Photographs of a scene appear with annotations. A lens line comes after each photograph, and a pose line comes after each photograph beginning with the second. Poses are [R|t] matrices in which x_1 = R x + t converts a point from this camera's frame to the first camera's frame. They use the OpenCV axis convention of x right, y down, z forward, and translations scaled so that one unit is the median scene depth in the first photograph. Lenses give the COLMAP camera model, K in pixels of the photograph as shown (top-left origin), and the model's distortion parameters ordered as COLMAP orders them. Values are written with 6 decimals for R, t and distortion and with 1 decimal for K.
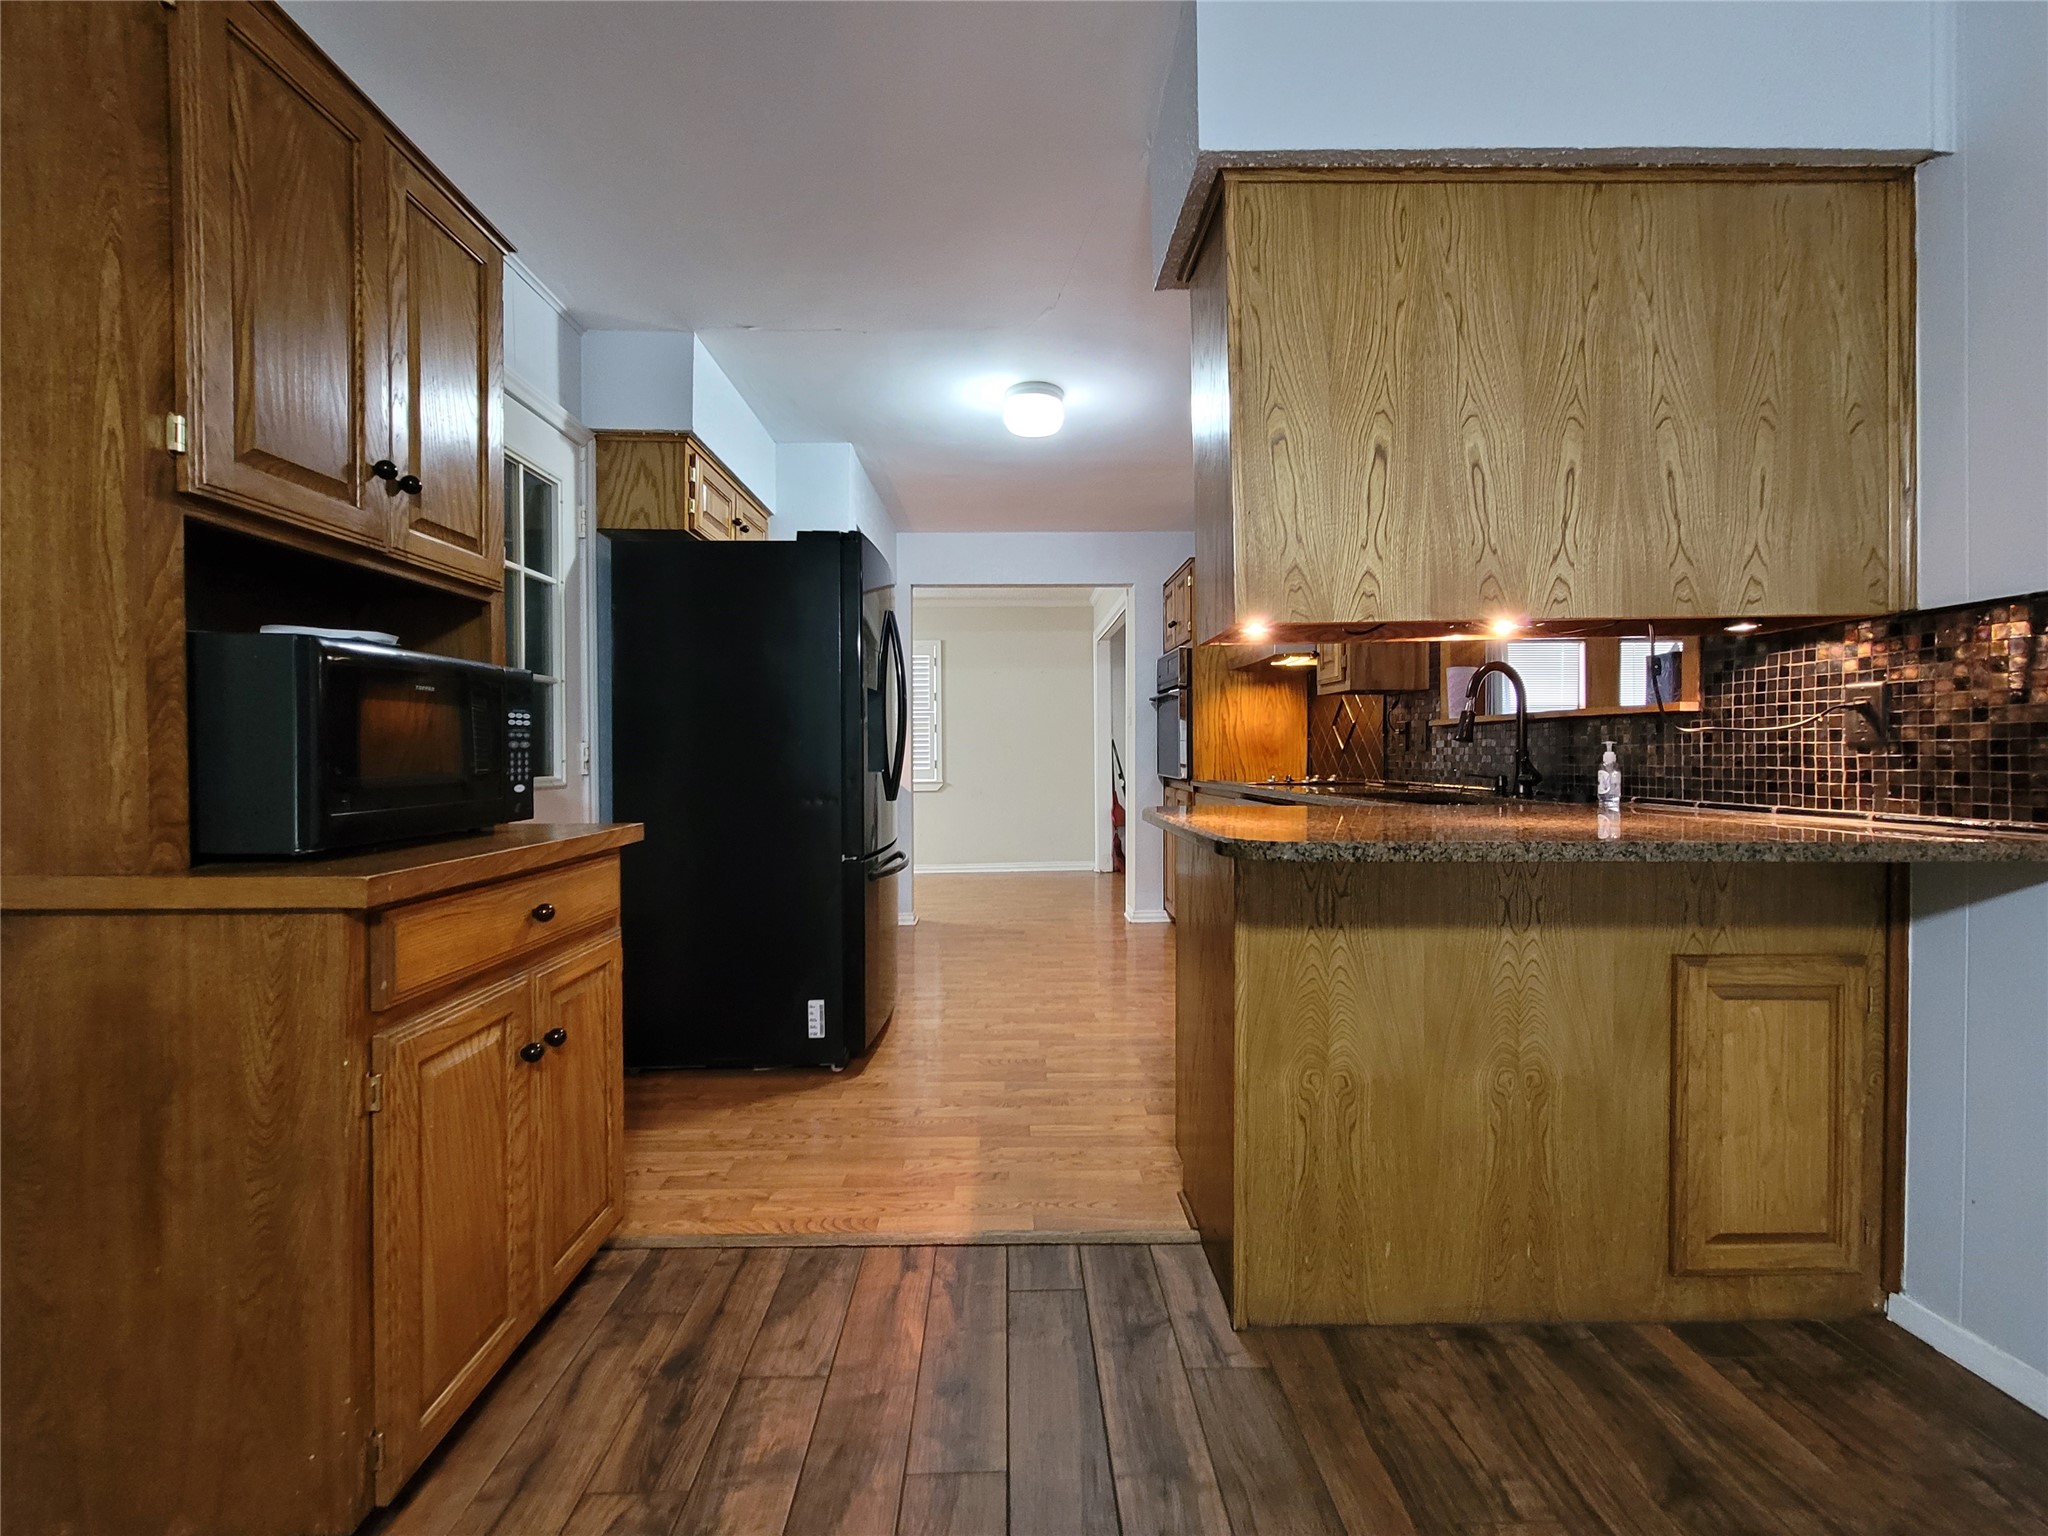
lens RADIAL K [[833.9, 0, 1024.0], [0, 833.9, 758.6], [0, 0, 1]] dist [-0.005436, 0.001833]
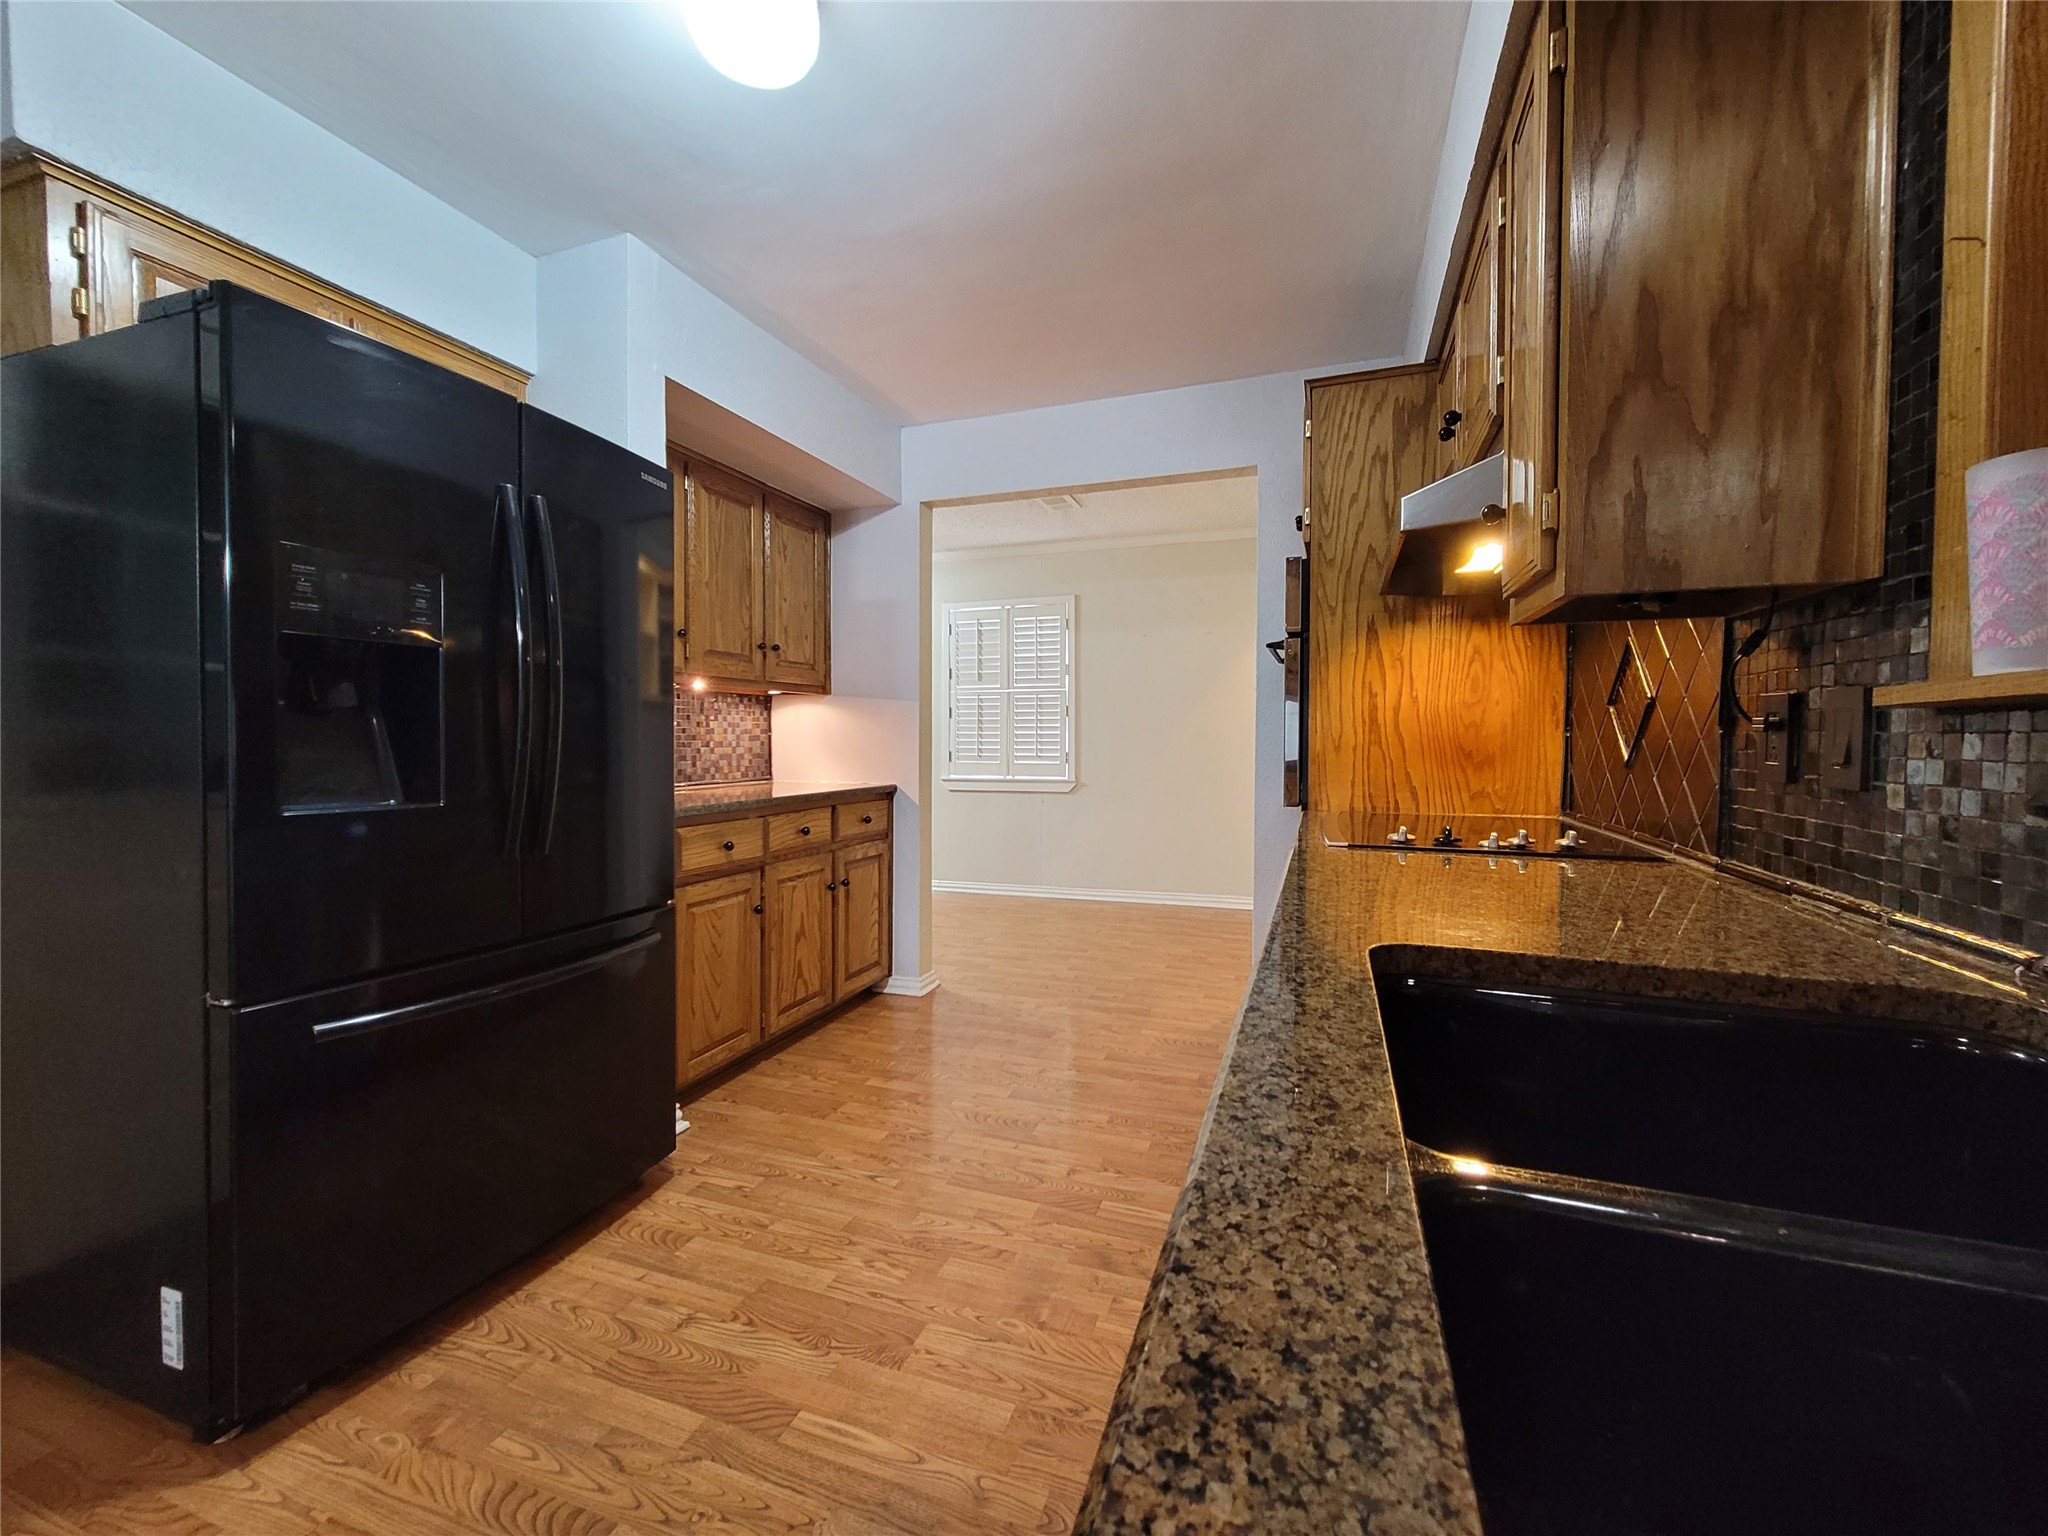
lens RADIAL K [[833.9, 0, 1023.3], [0, 833.9, 758.5], [0, 0, 1]] dist [-0.005436, 0.001833]
pose [[0.930093, 0.015596, -0.366994, 0.670200], [-0.006971, 0.999668, 0.024817, -0.055276], [0.367259, -0.020523, 0.929892, 1.317883]]
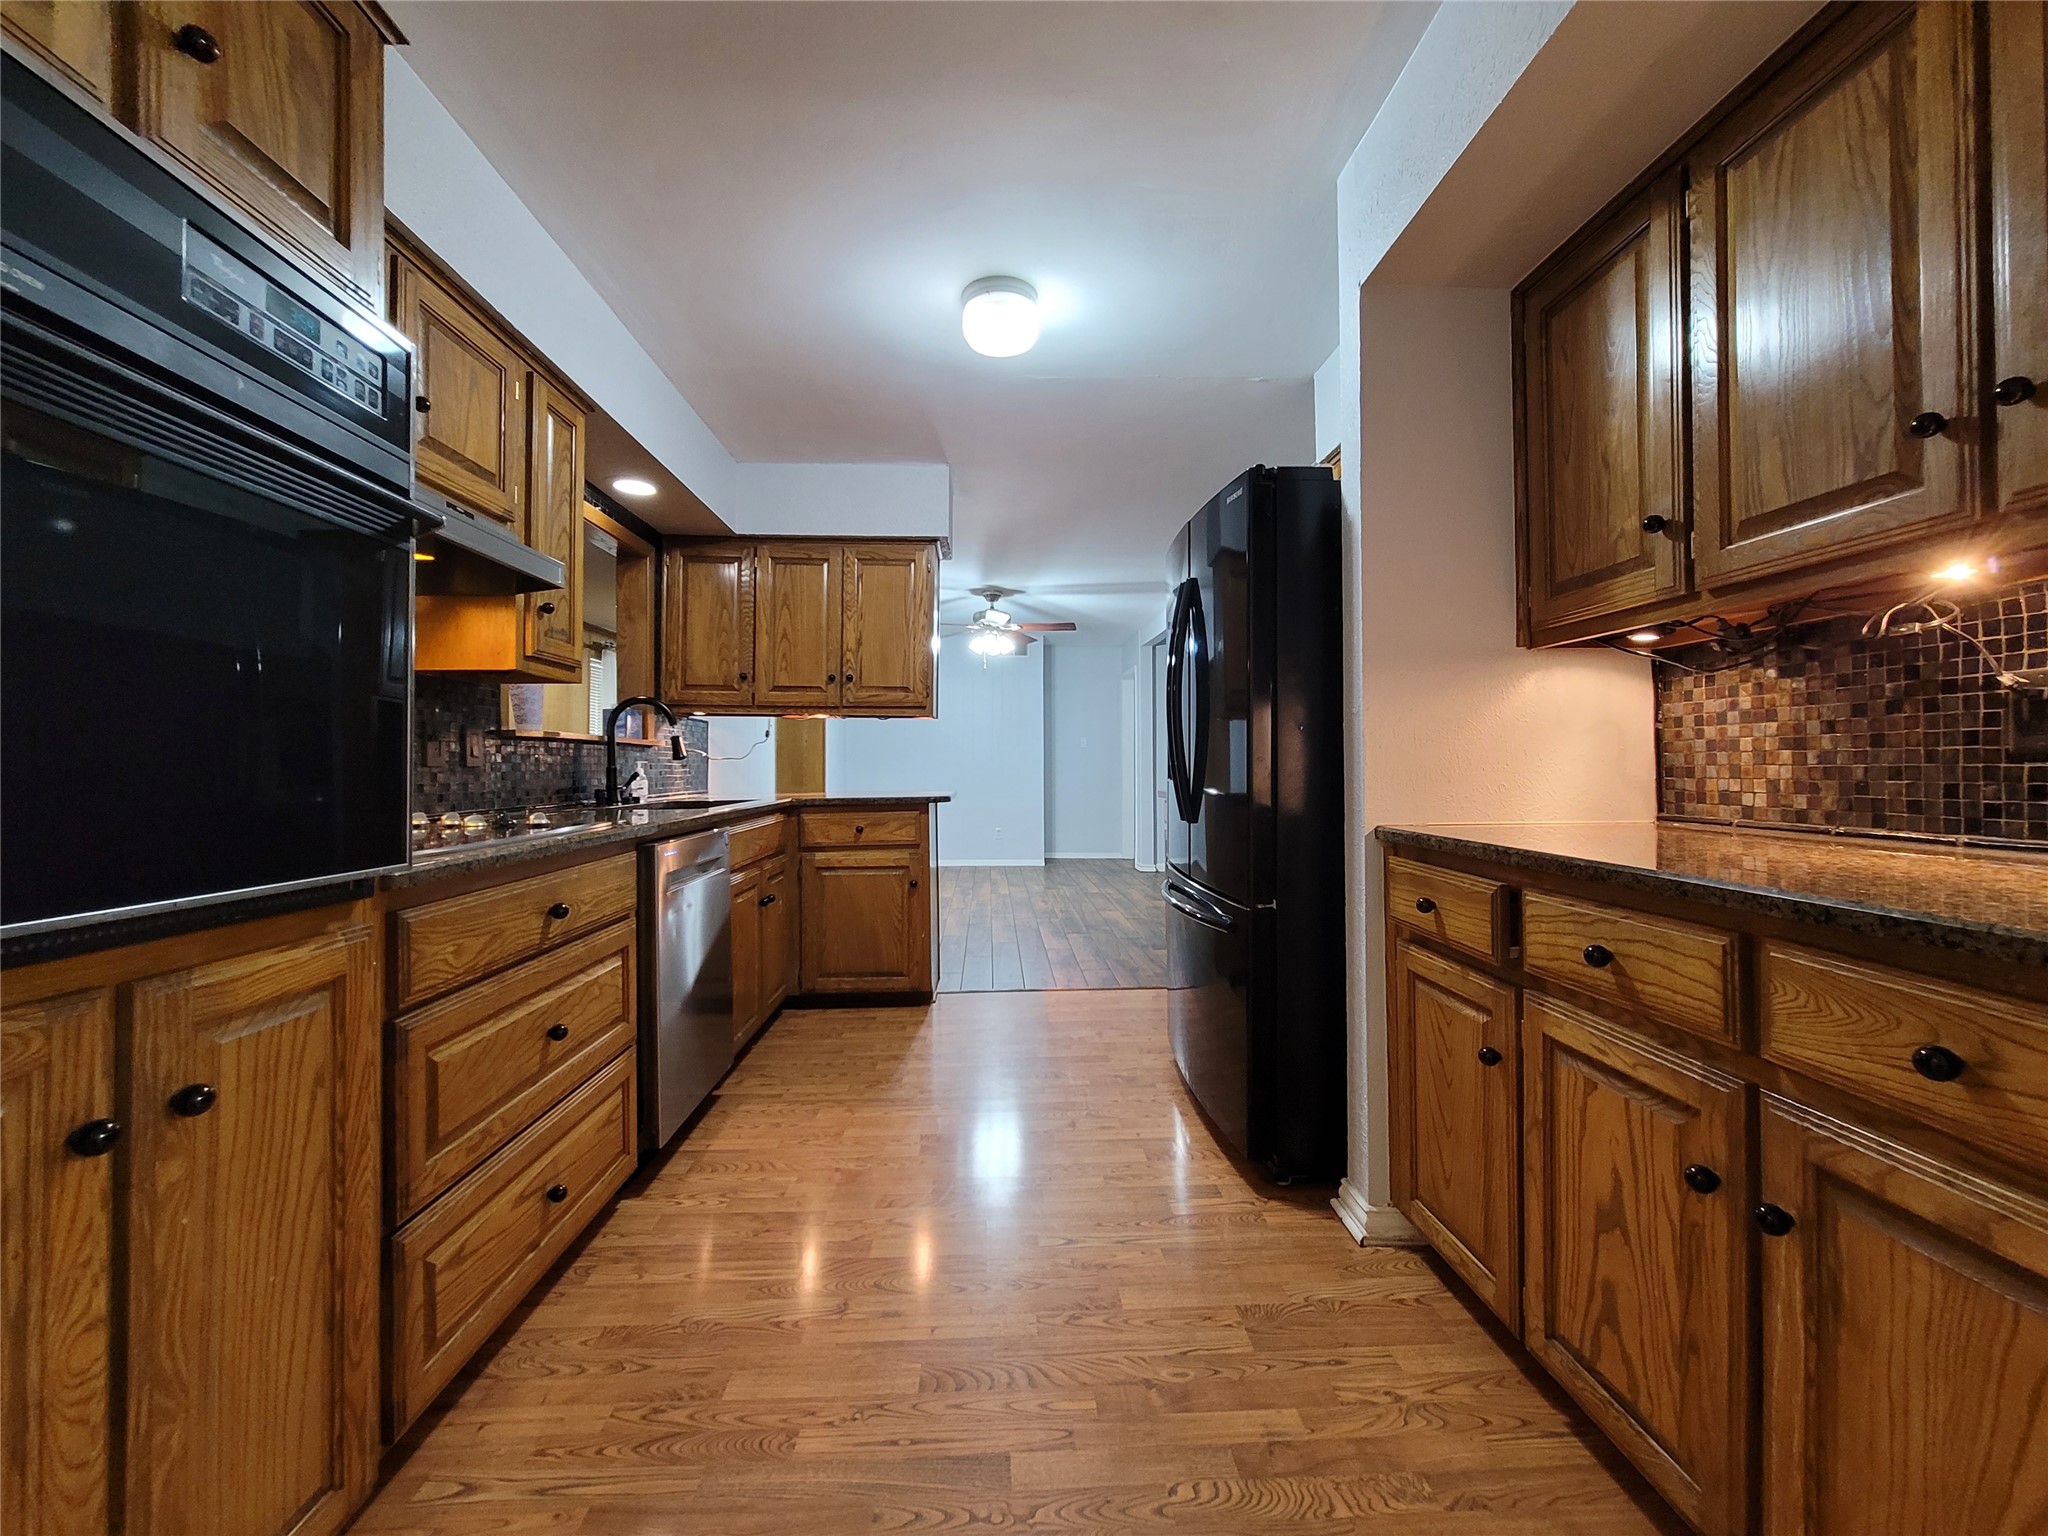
lens RADIAL K [[833.9, 0, 1014.5], [0, 833.9, 760.0], [0, 0, 1]] dist [-0.005436, 0.001833]
pose [[-0.999861, 0.013883, -0.009245, 0.026124], [0.013902, 0.999902, -0.001898, -0.018954], [0.009218, -0.002026, -0.999955, 3.688513]]
